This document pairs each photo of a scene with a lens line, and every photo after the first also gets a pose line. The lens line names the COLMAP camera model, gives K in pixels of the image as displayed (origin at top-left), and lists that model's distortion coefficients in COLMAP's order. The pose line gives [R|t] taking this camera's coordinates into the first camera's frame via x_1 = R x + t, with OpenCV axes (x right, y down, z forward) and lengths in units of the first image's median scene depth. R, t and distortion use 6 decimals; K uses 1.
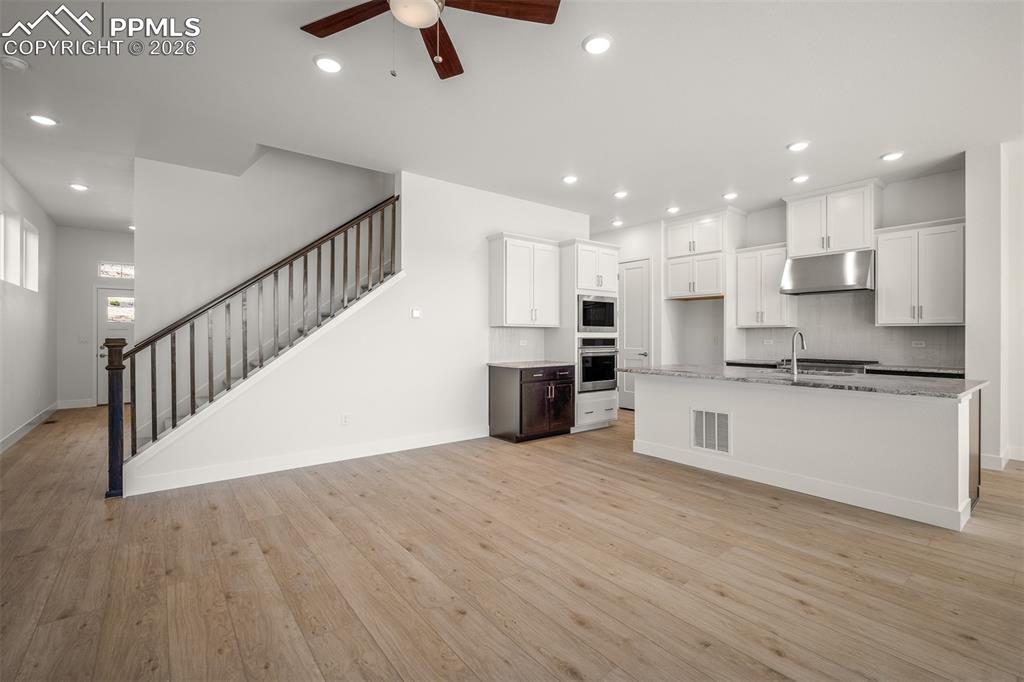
lens RADIAL K [[459.9, 0, 508.7], [0, 459.9, 335.1], [0, 0, 1]] dist [-0.002946, 0.000339]
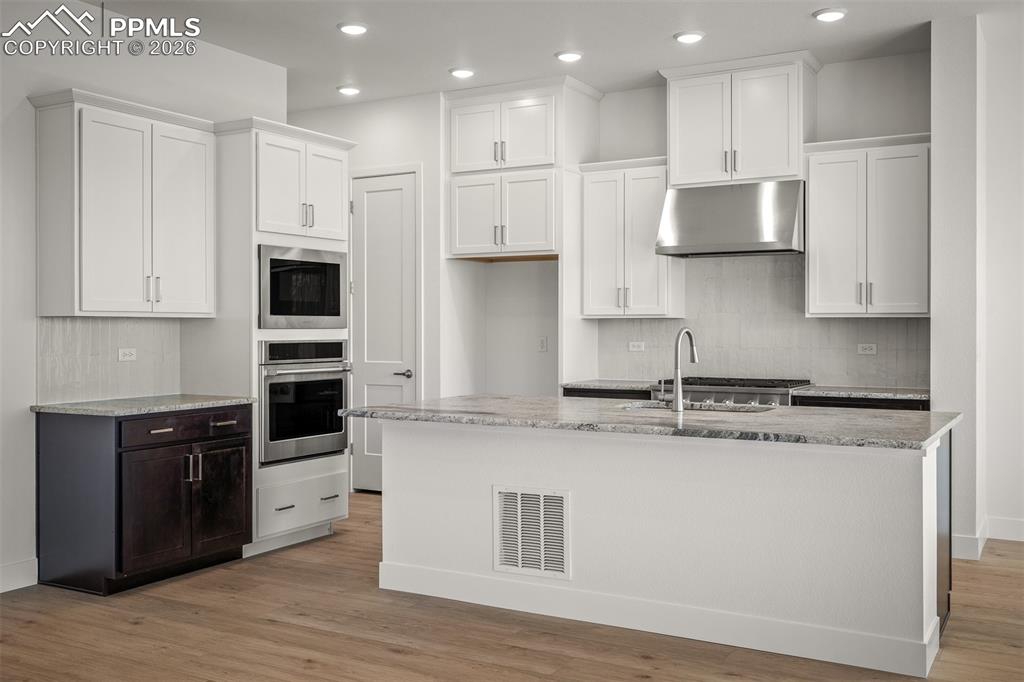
lens RADIAL K [[991.3, 0, 514.5], [0, 991.3, 327.9], [0, 0, 1]] dist [0.007631, 0.000000]
pose [[0.925702, -0.002131, 0.378249, 0.018456], [0.001691, 0.999997, 0.001497, -0.009766], [-0.378251, -0.000746, 0.925703, 0.021511]]
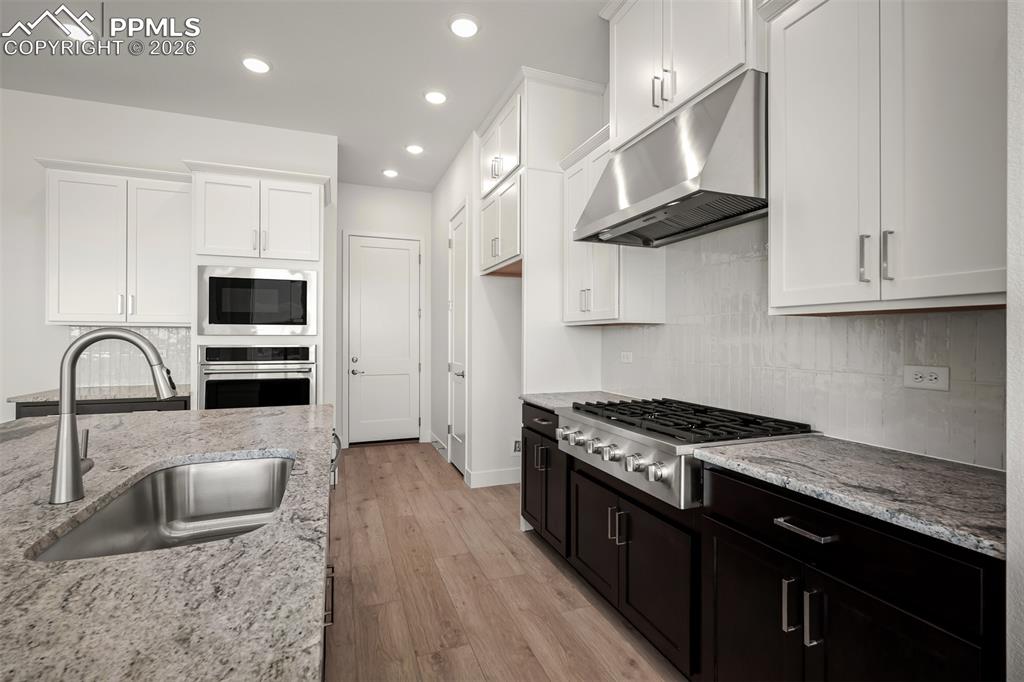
lens RADIAL K [[459.9, 0, 513.5], [0, 459.9, 339.8], [0, 0, 1]] dist [-0.002946, 0.000339]
pose [[0.954278, 0.002225, -0.298913, 0.772206], [-0.001502, 0.999995, 0.002651, -0.003684], [0.298918, -0.002081, 0.954277, 0.691129]]
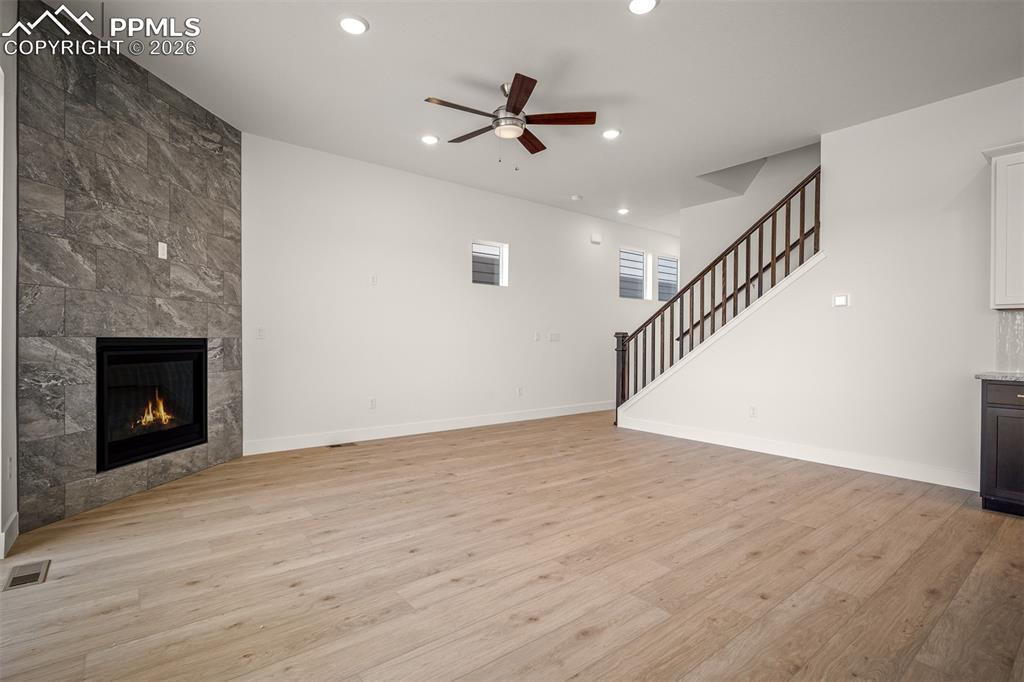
lens RADIAL K [[488.5, 0, 504.8], [0, 488.5, 342.3], [0, 0, 1]] dist [-0.002728, 0.000053]
pose [[-0.007202, 0.001322, -0.999973, 0.677833], [-0.008896, 0.999959, 0.001386, 0.030459], [0.999934, 0.008906, -0.007190, 0.417804]]
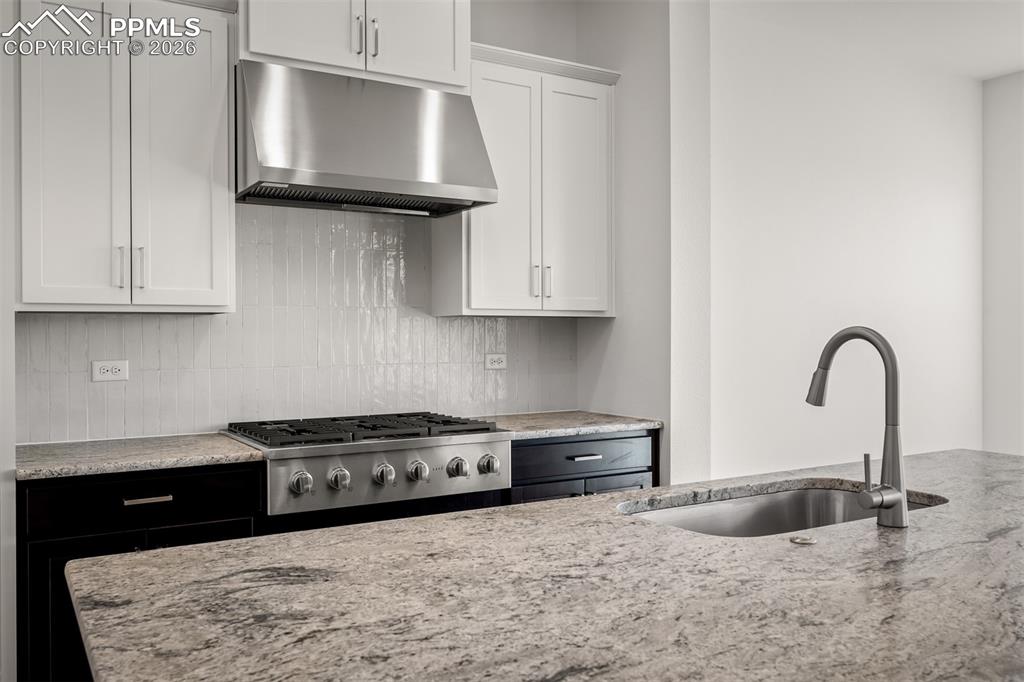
lens RADIAL K [[859.5, 0, 502.2], [0, 859.5, 333.8], [0, 0, 1]] dist [0.003642, 0.001361]
pose [[0.133055, -0.003005, 0.991104, 0.155603], [0.002675, 0.999993, 0.002673, -0.007273], [-0.991105, 0.002296, 0.133062, 0.935667]]
